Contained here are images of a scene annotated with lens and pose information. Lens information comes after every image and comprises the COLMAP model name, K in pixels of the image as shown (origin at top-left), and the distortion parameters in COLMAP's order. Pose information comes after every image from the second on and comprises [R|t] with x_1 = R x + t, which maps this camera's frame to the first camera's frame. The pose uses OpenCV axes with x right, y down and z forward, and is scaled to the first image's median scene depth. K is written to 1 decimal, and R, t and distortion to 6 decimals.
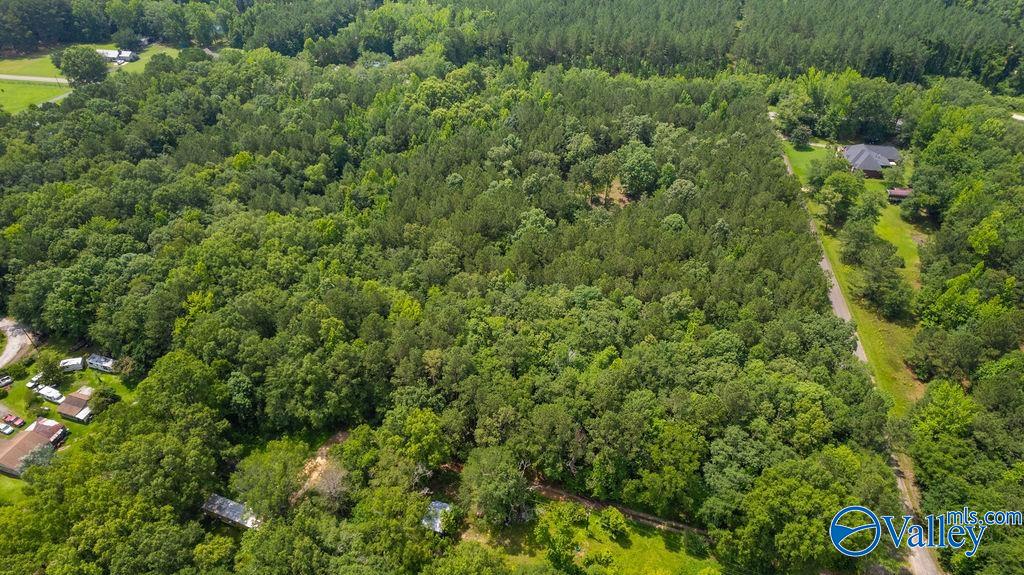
lens RADIAL K [[659.7, 0, 507.7], [0, 659.7, 288.1], [0, 0, 1]] dist [-0.078344, 0.073294]
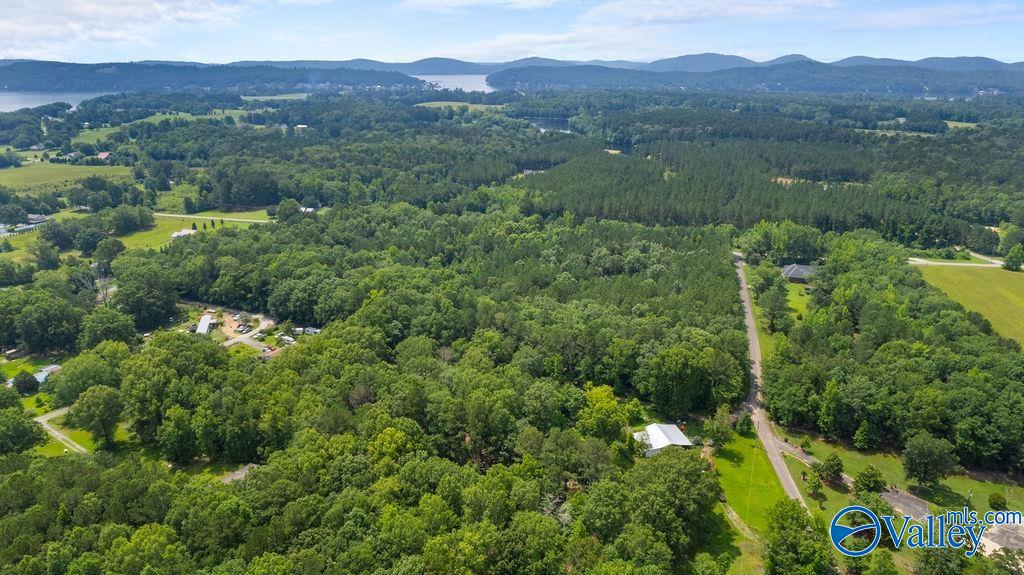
lens RADIAL K [[659.7, 0, 507.7], [0, 659.7, 288.1], [0, 0, 1]] dist [-0.078344, 0.073294]
pose [[0.992734, 0.039512, -0.113655, 0.065622], [-0.074403, 0.943903, -0.321731, 0.353720], [0.094567, 0.327850, 0.939985, -0.441802]]
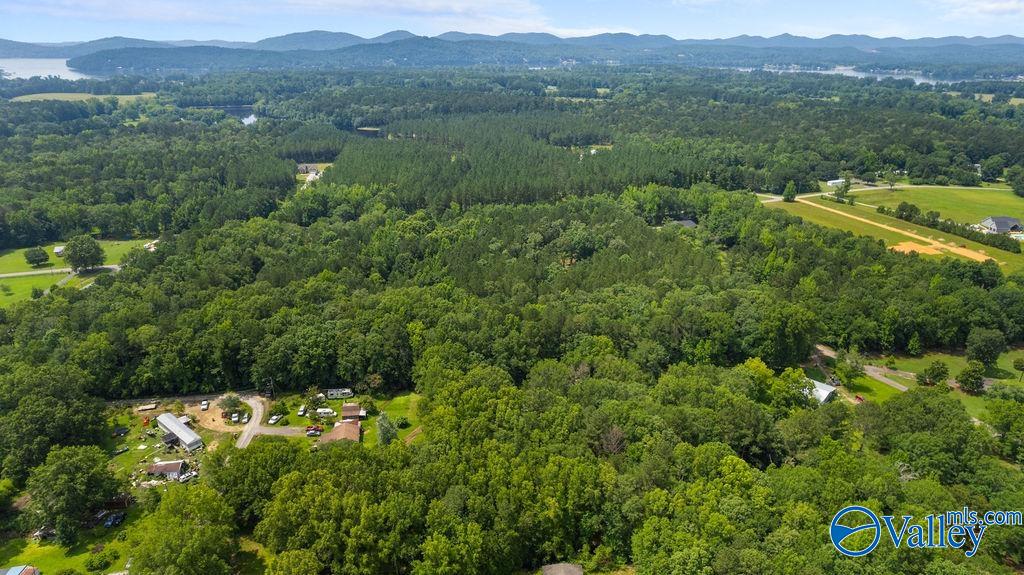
lens RADIAL K [[659.7, 0, 507.7], [0, 659.7, 288.1], [0, 0, 1]] dist [-0.078344, 0.073294]
pose [[0.897111, -0.156993, 0.412972, -0.554687], [0.272273, 0.932591, -0.236940, 0.219392], [-0.347936, 0.325002, 0.879383, -0.280432]]
